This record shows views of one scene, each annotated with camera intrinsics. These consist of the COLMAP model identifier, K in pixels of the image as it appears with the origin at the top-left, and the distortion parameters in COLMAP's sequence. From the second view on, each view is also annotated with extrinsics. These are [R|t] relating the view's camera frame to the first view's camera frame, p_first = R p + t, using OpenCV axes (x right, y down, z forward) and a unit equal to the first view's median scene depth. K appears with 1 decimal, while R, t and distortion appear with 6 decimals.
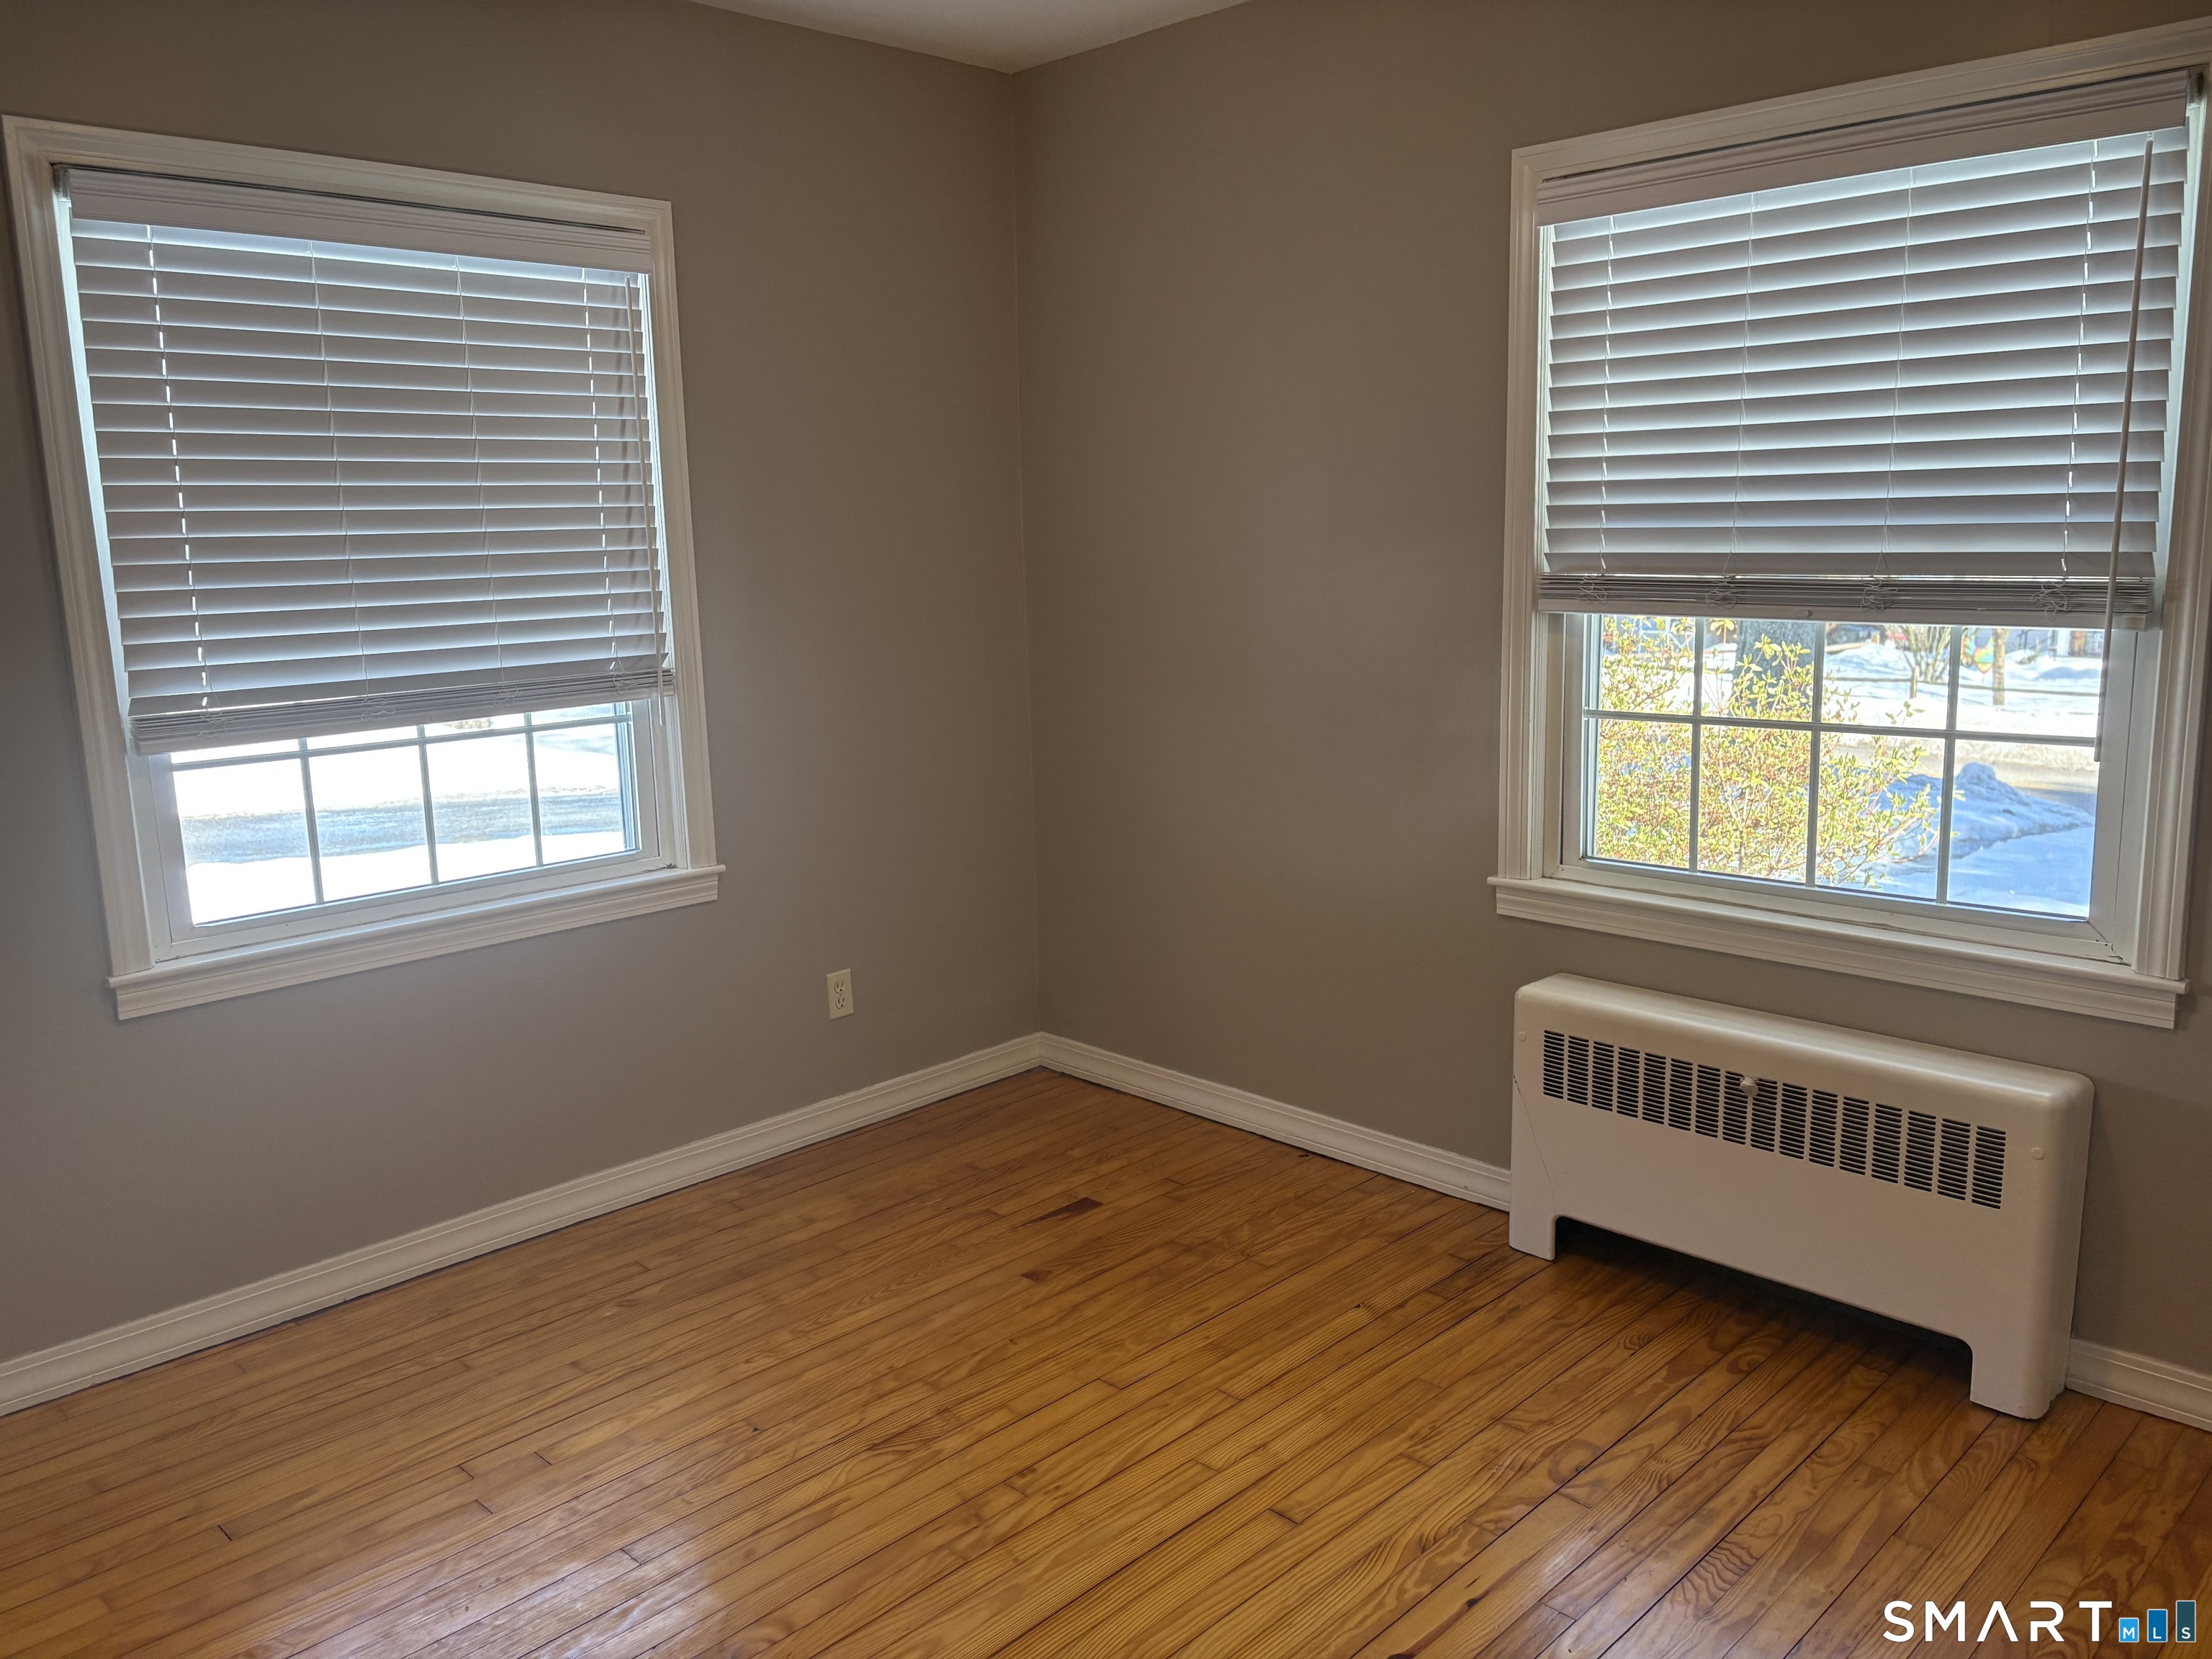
lens RADIAL K [[1690.5, 0, 1121.9], [0, 1690.5, 817.9], [0, 0, 1]] dist [0.072207, -0.082479]
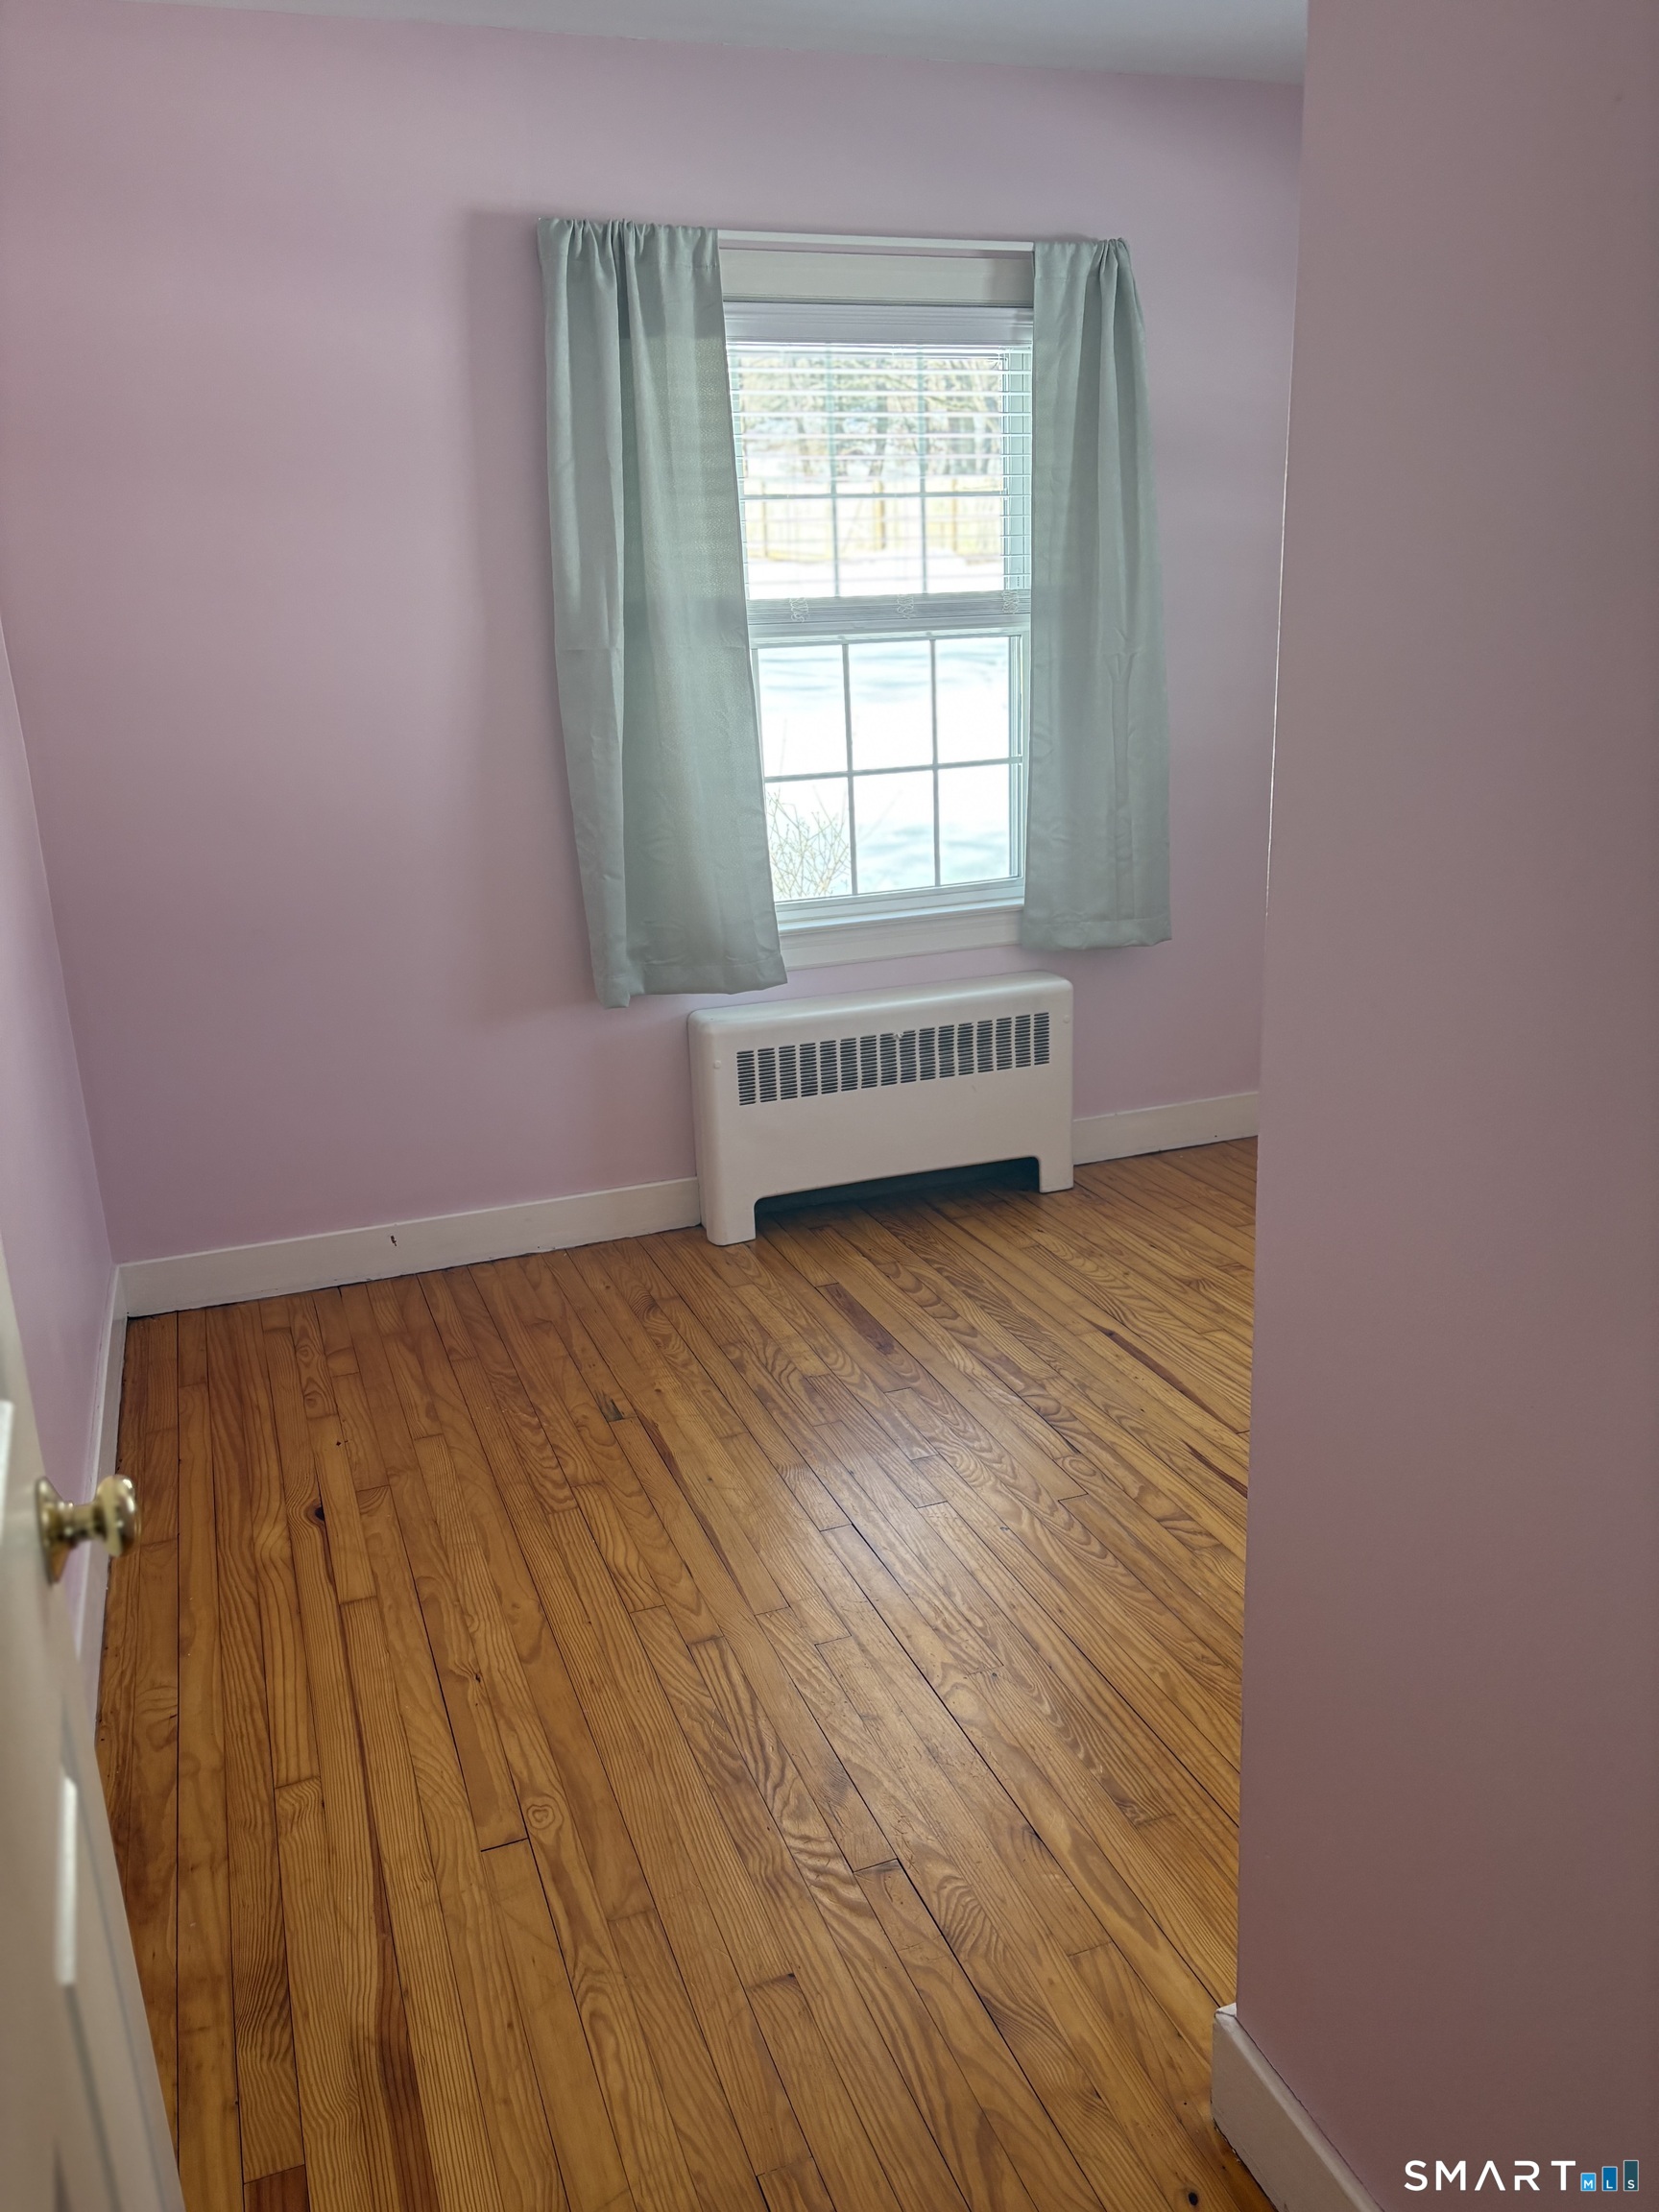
lens RADIAL K [[1690.5, 0, 833.2], [0, 1690.5, 1130.7], [0, 0, 1]] dist [0.072207, -0.082479]
pose [[0.425972, -0.259699, 0.866663, -0.881414], [0.184576, 0.962716, 0.197761, -0.051687], [-0.885708, 0.075724, 0.458025, 0.449548]]
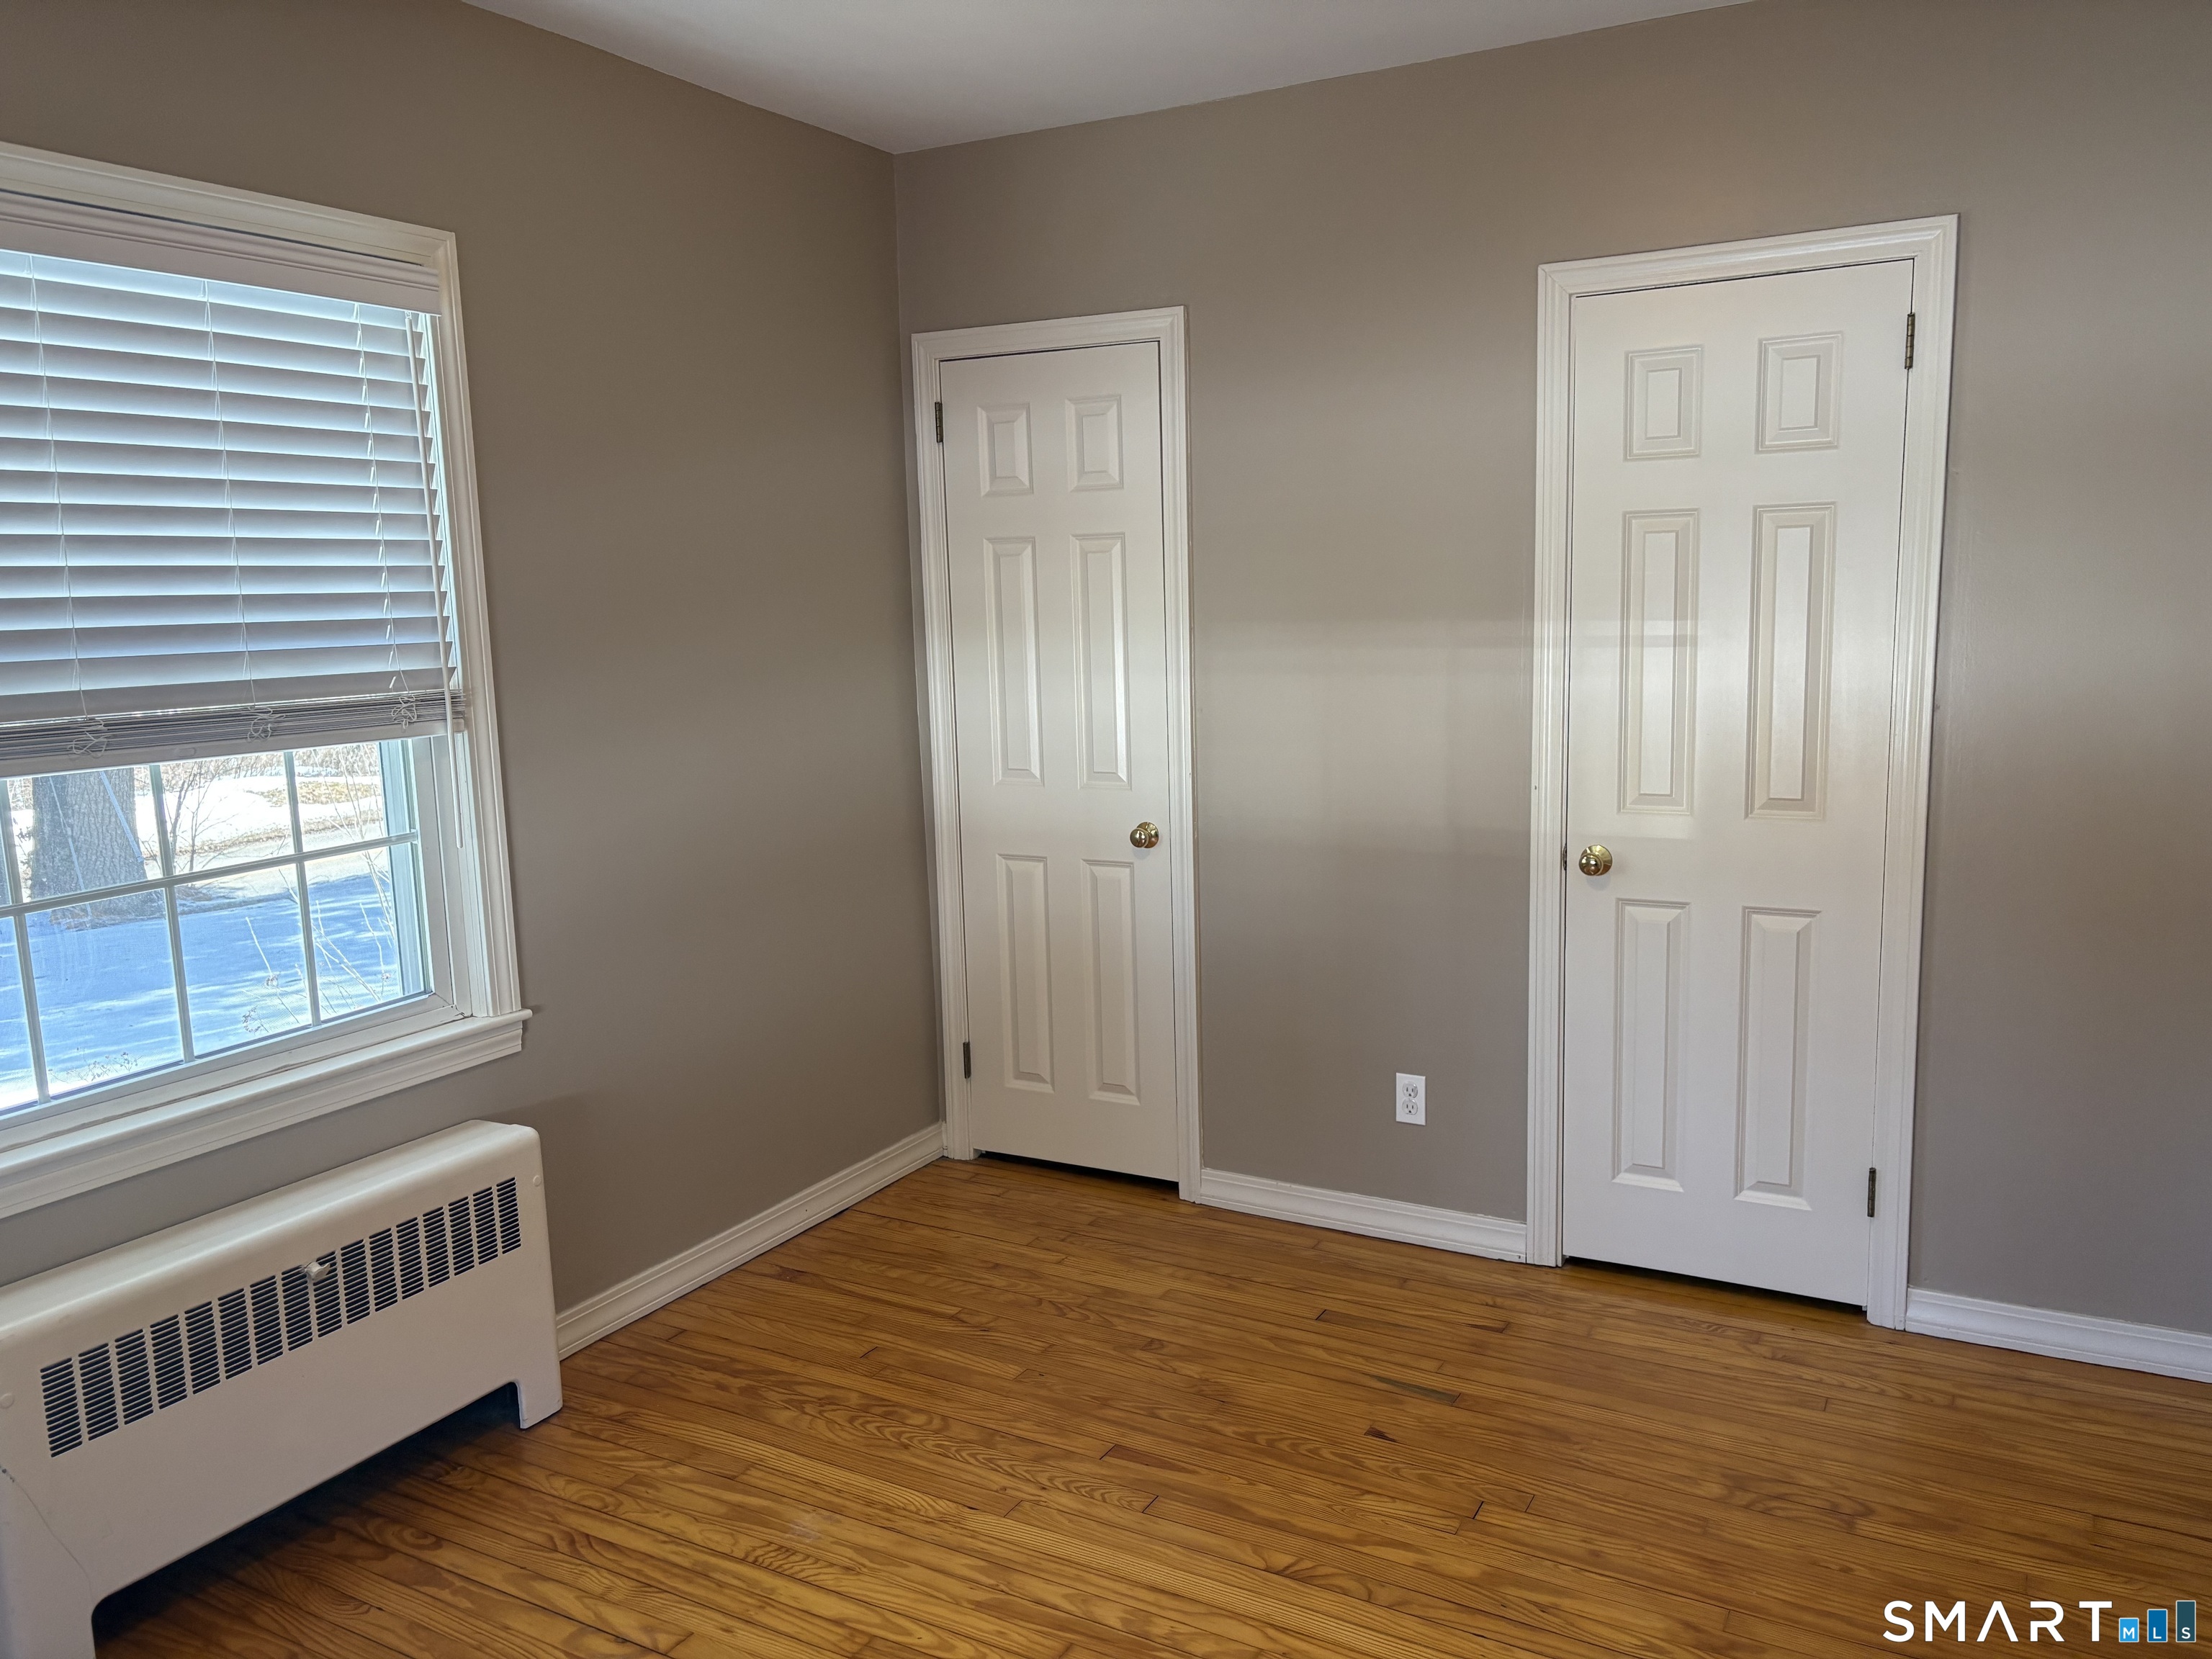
lens RADIAL K [[1626.9, 0, 1106.0], [0, 1626.9, 829.5], [0, 0, 1]] dist [-0.002876, -0.001399]
pose [[-0.264159, -0.111178, 0.958050, -0.552660], [0.204089, 0.964397, 0.168187, -0.129493], [-0.942639, 0.239955, -0.232064, 0.781371]]
